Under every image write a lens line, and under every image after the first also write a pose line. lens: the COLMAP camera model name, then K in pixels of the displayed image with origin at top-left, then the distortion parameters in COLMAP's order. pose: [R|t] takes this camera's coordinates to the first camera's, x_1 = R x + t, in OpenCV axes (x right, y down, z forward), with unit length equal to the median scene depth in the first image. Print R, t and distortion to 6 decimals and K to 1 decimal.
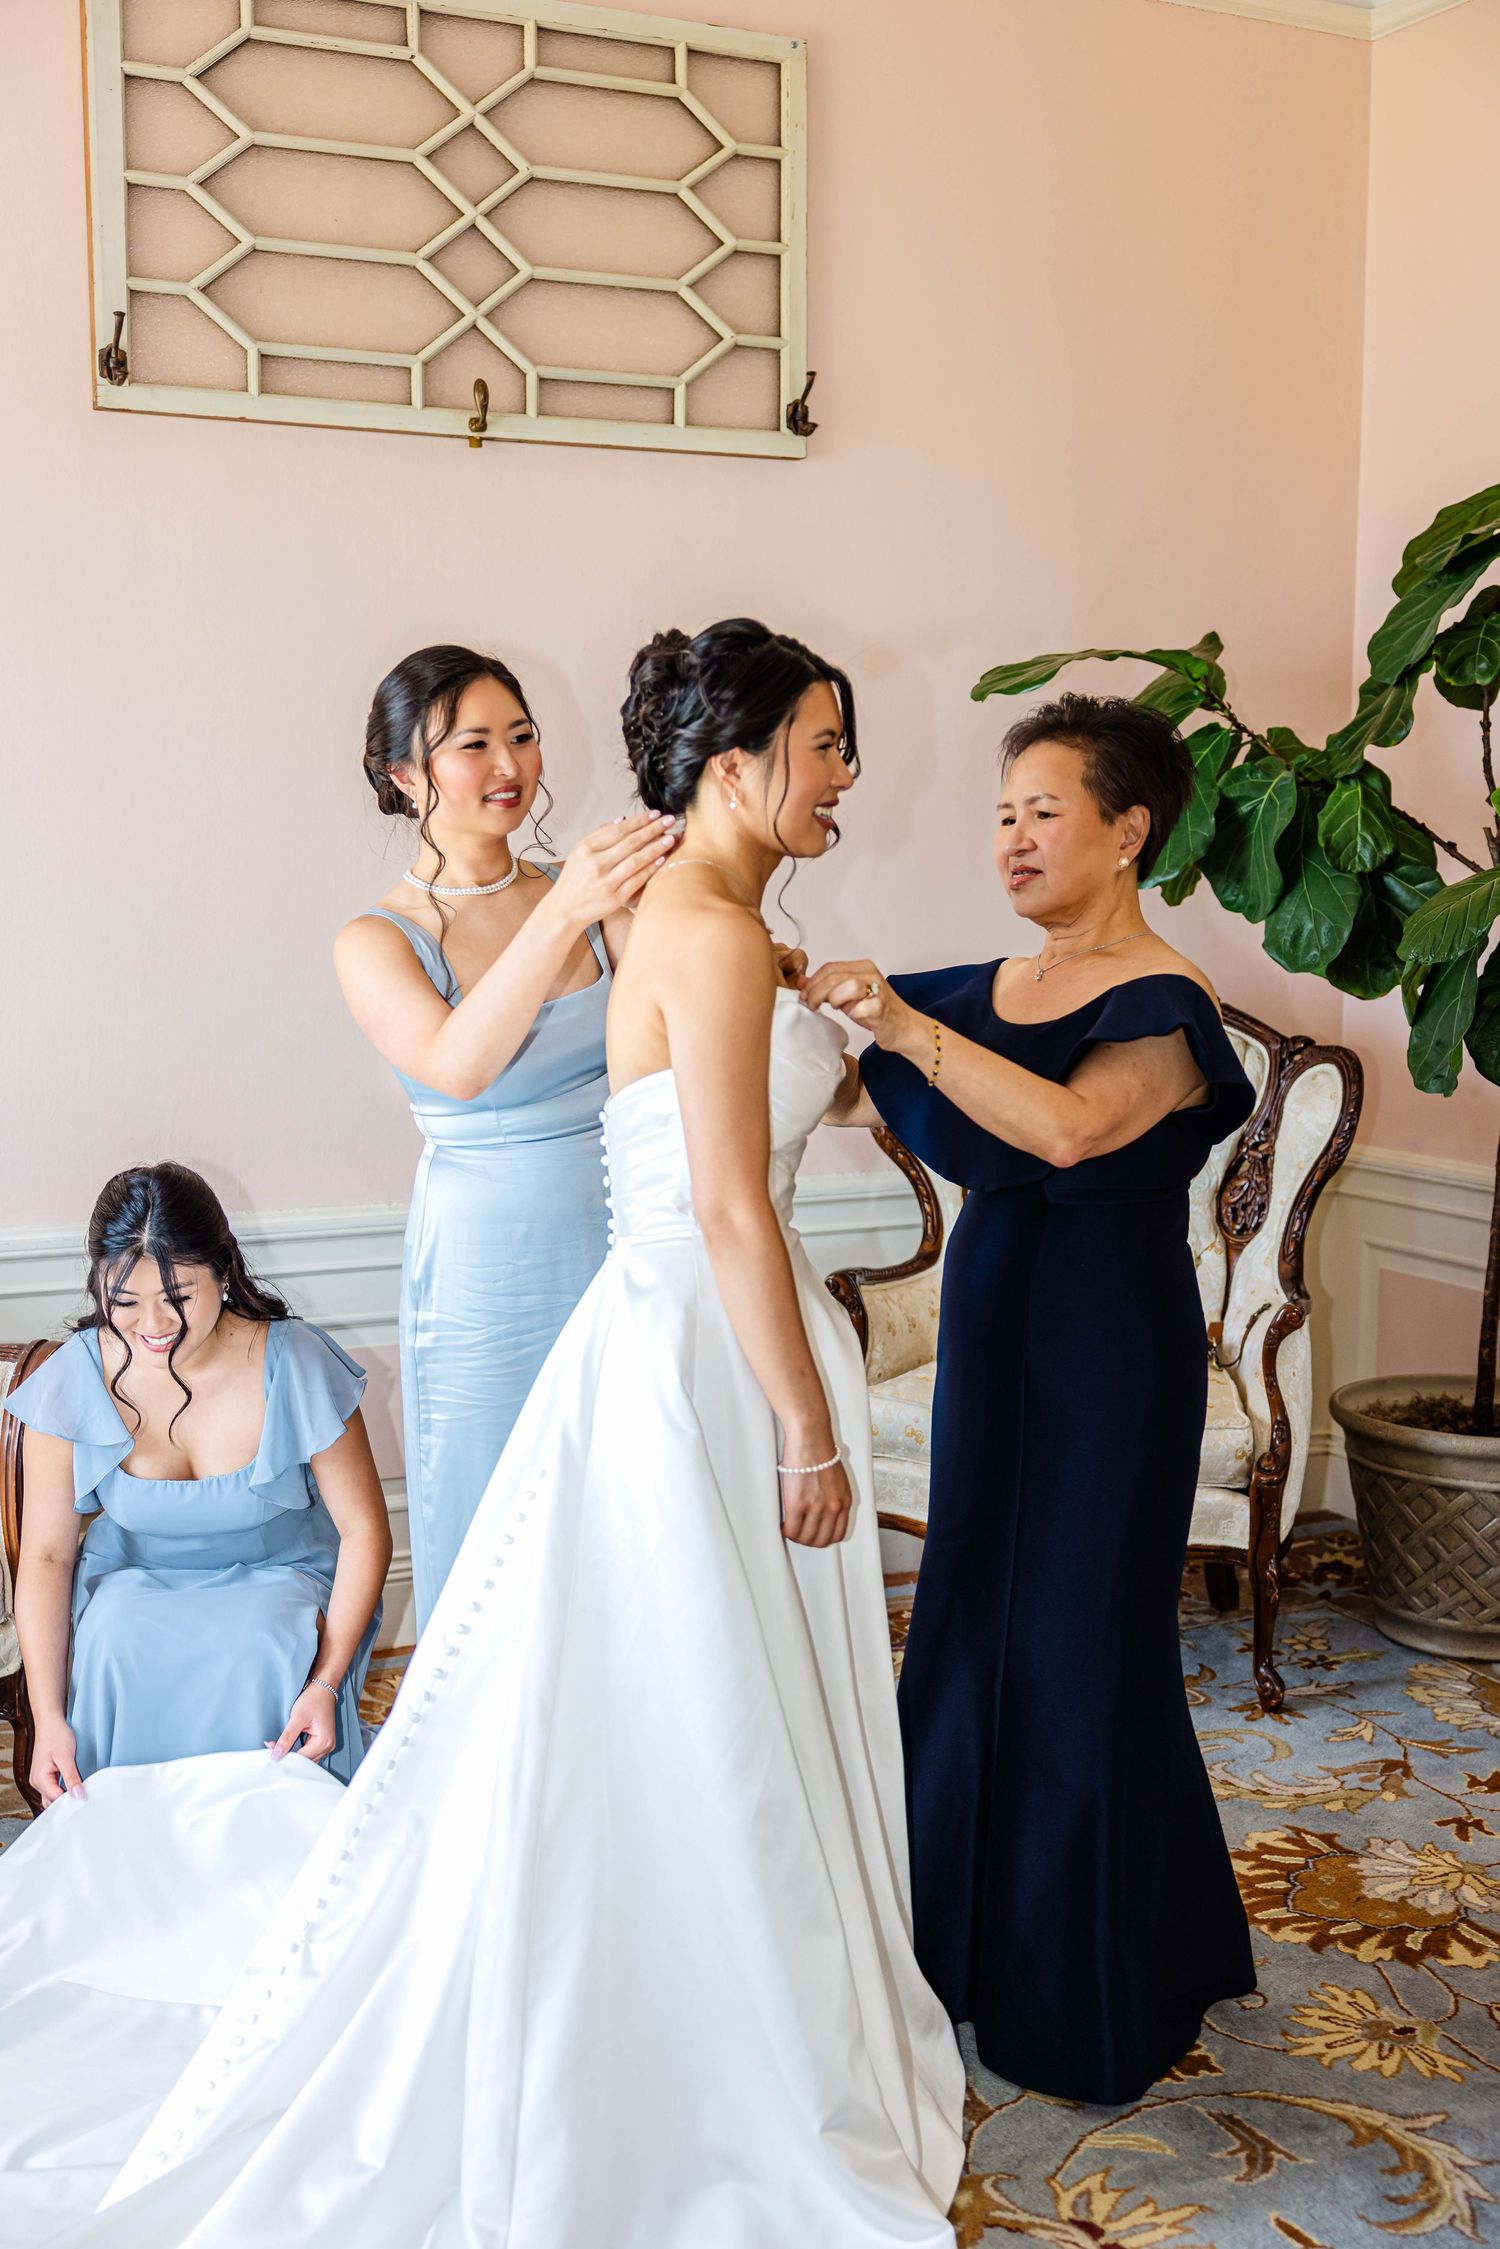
lens RADIAL K [[2575.9, 0, 762.1], [0, 2575.9, 1121.9], [0, 0, 1]] dist [0.018831, 0.003427]
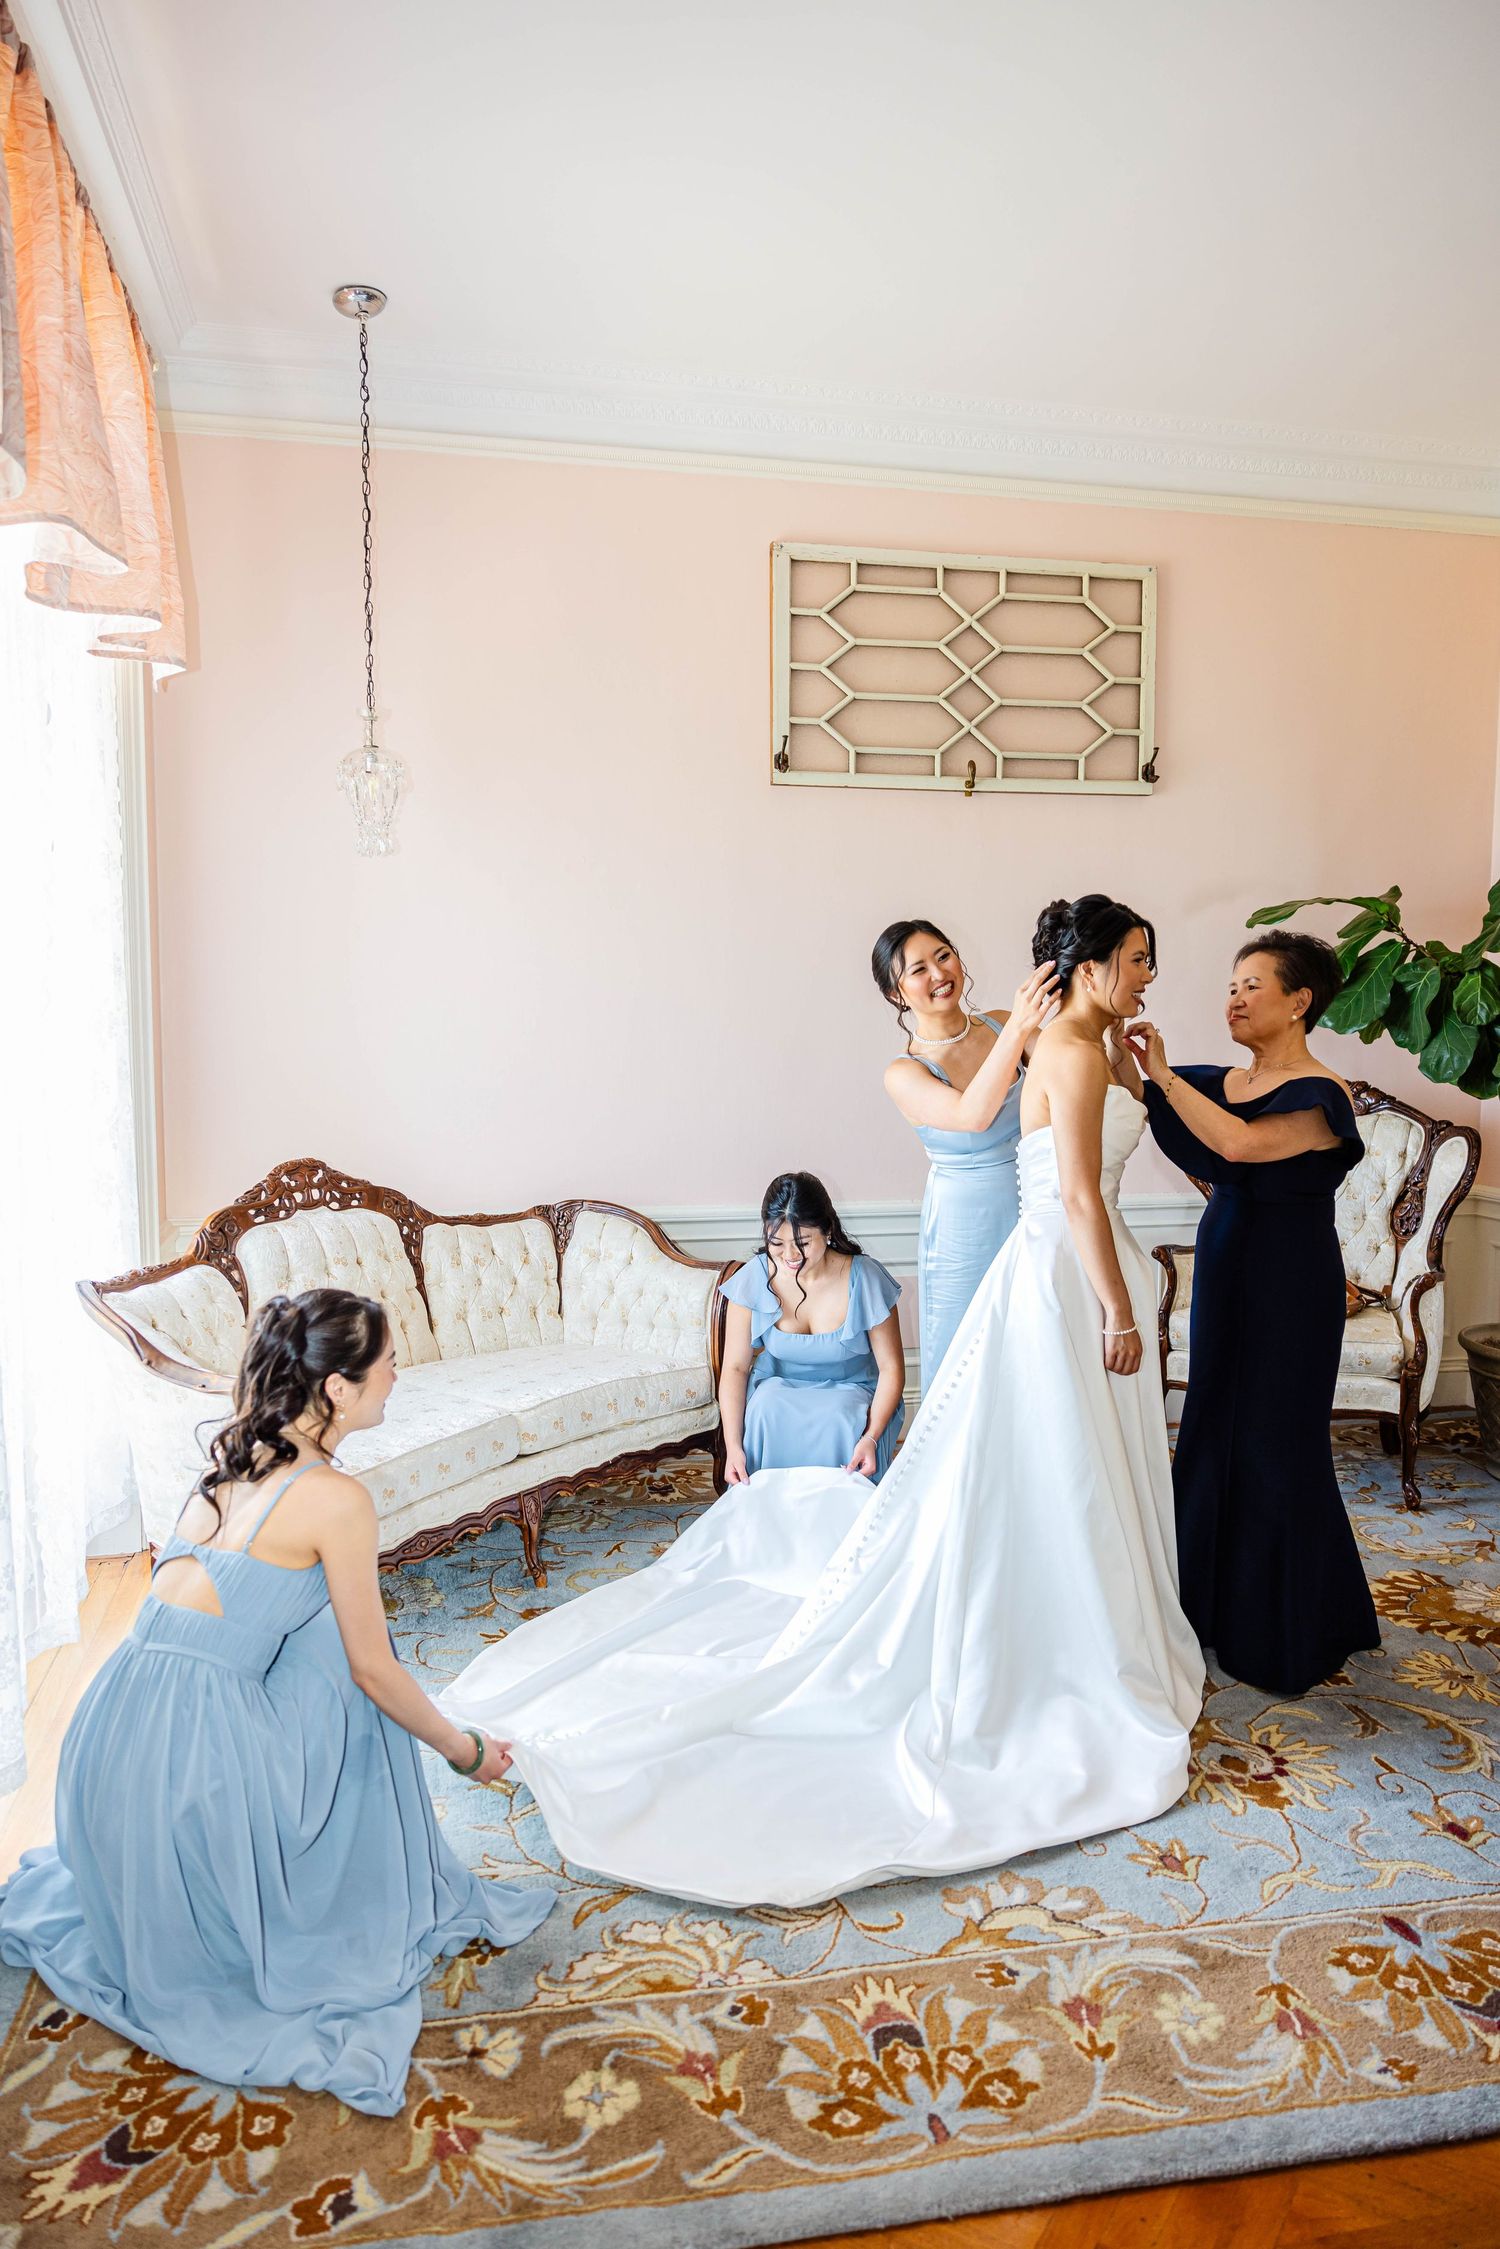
lens RADIAL K [[1555.5, 0, 763.1], [0, 1555.5, 1122.0], [0, 0, 1]] dist [0.014783, -0.000224]
pose [[0.969766, 0.018614, -0.243327, 0.024826], [-0.026396, 0.999238, -0.028758, 0.010512], [0.242606, 0.034312, 0.969518, -0.126679]]
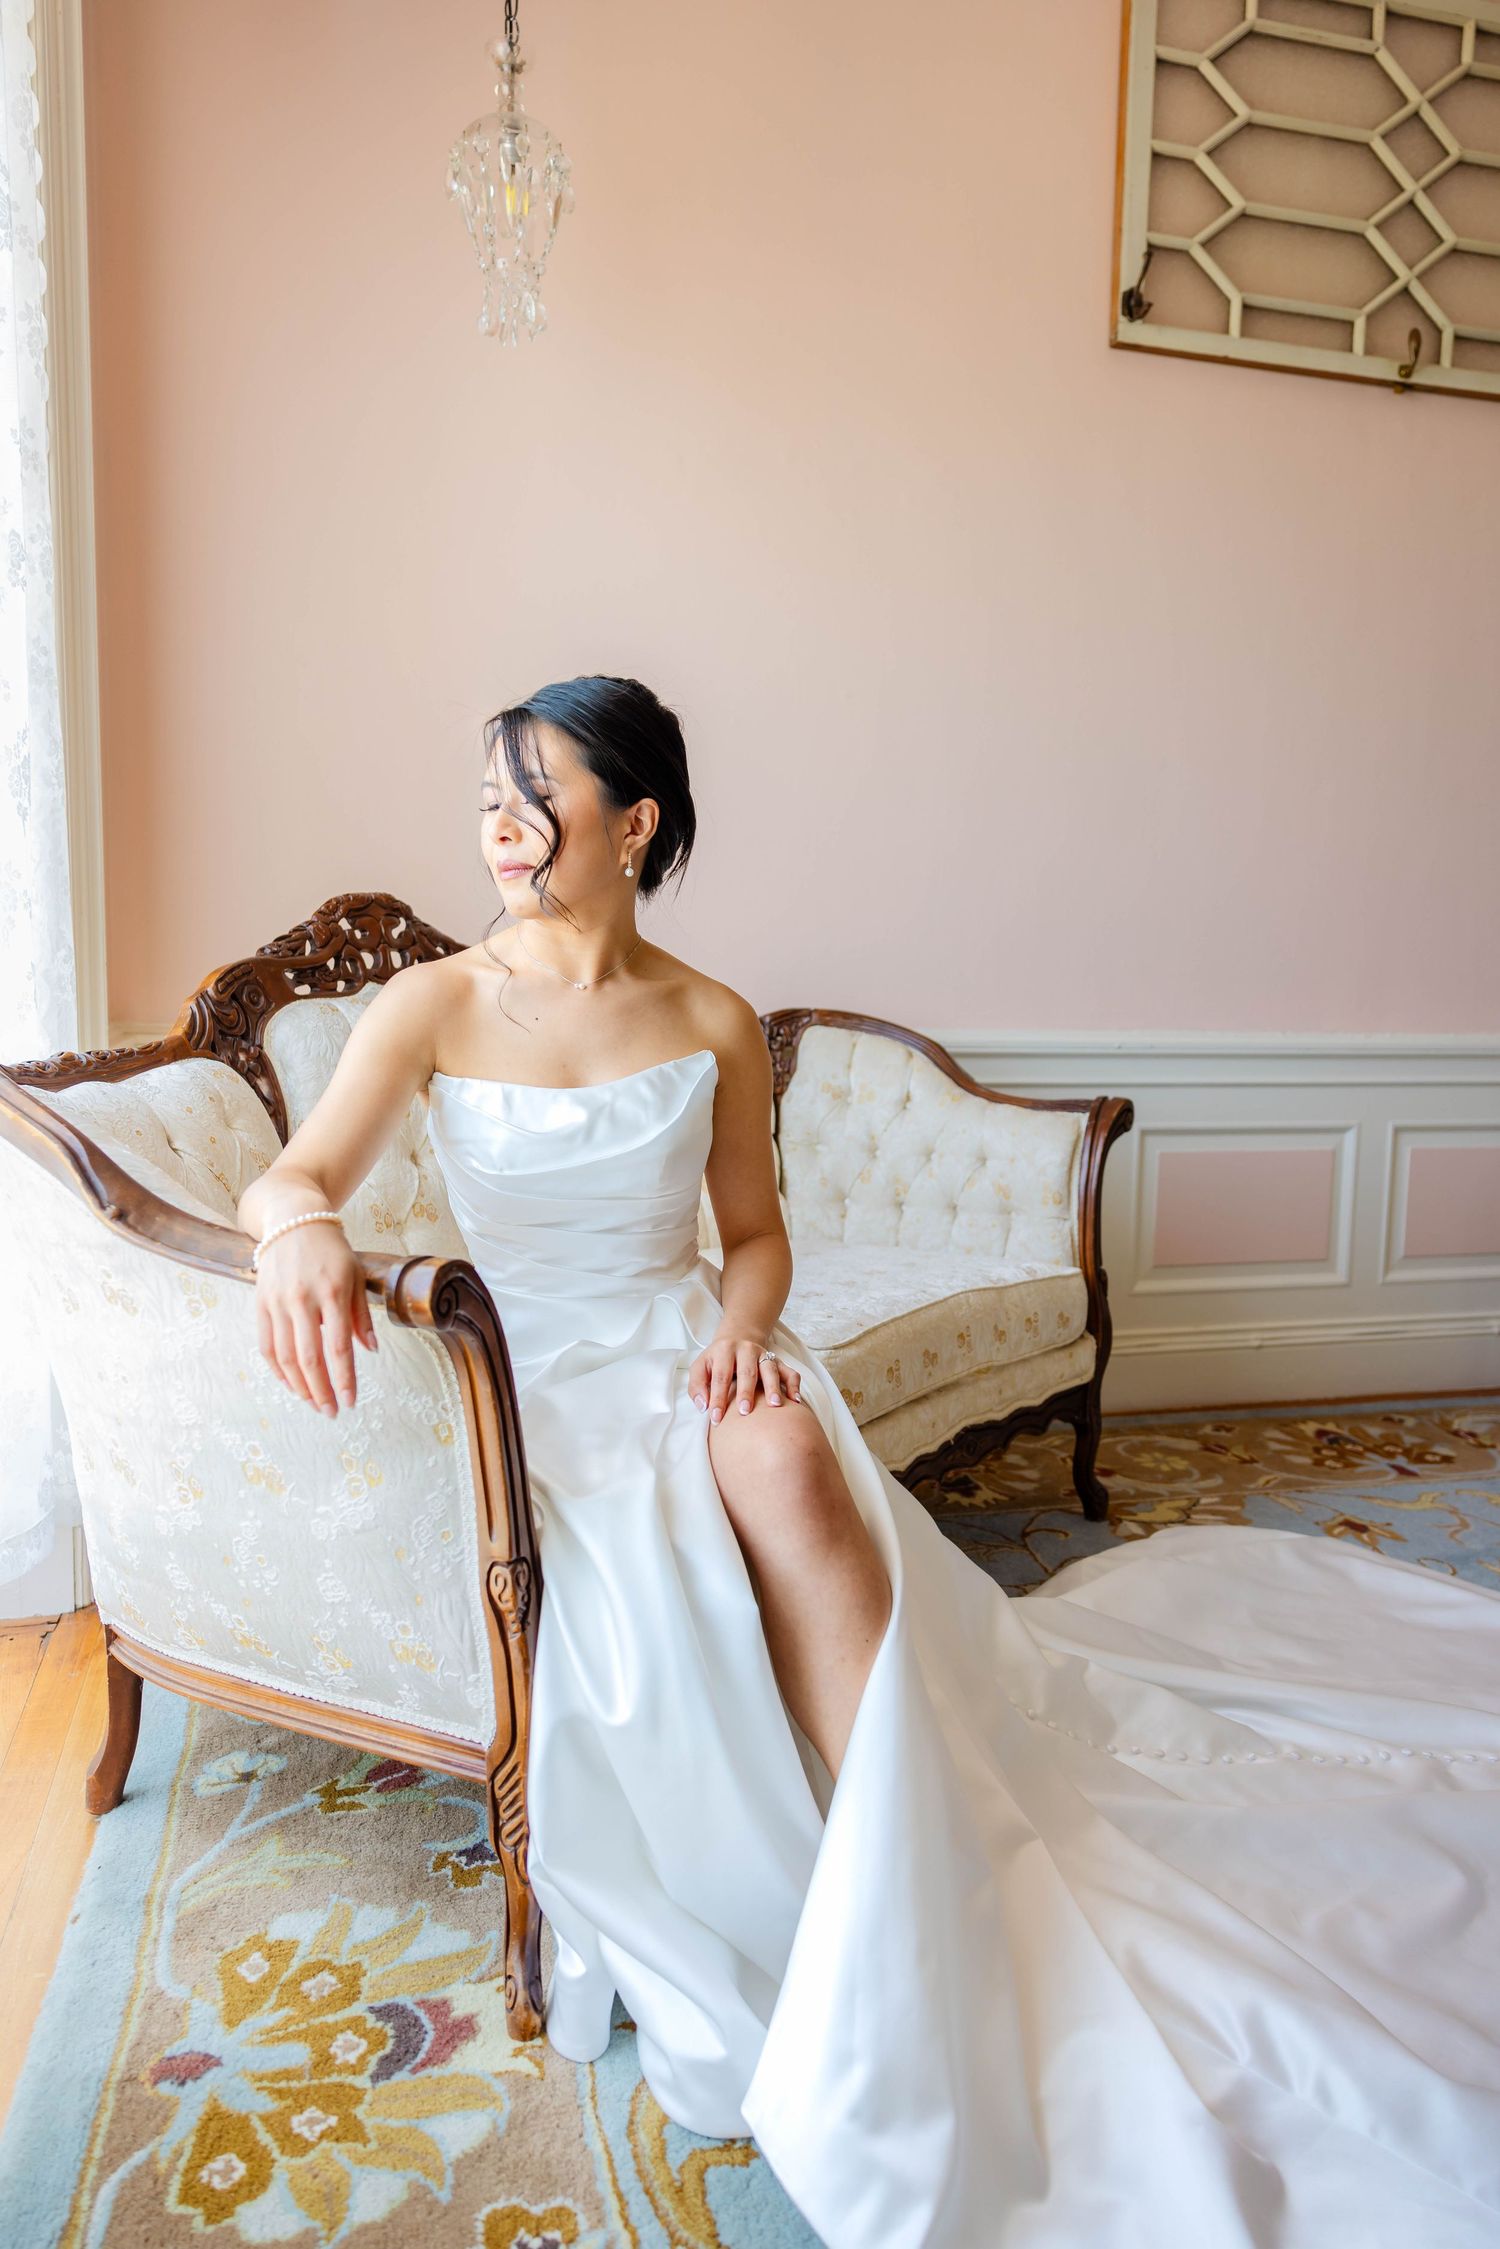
lens RADIAL K [[1555.5, 0, 763.1], [0, 1555.5, 1122.0], [0, 0, 1]] dist [0.014783, -0.000224]
pose [[0.979778, 0.037407, -0.196562, -0.261971], [-0.038776, 0.999243, -0.003122, 0.091897], [0.196296, 0.010680, 0.980486, 0.263772]]
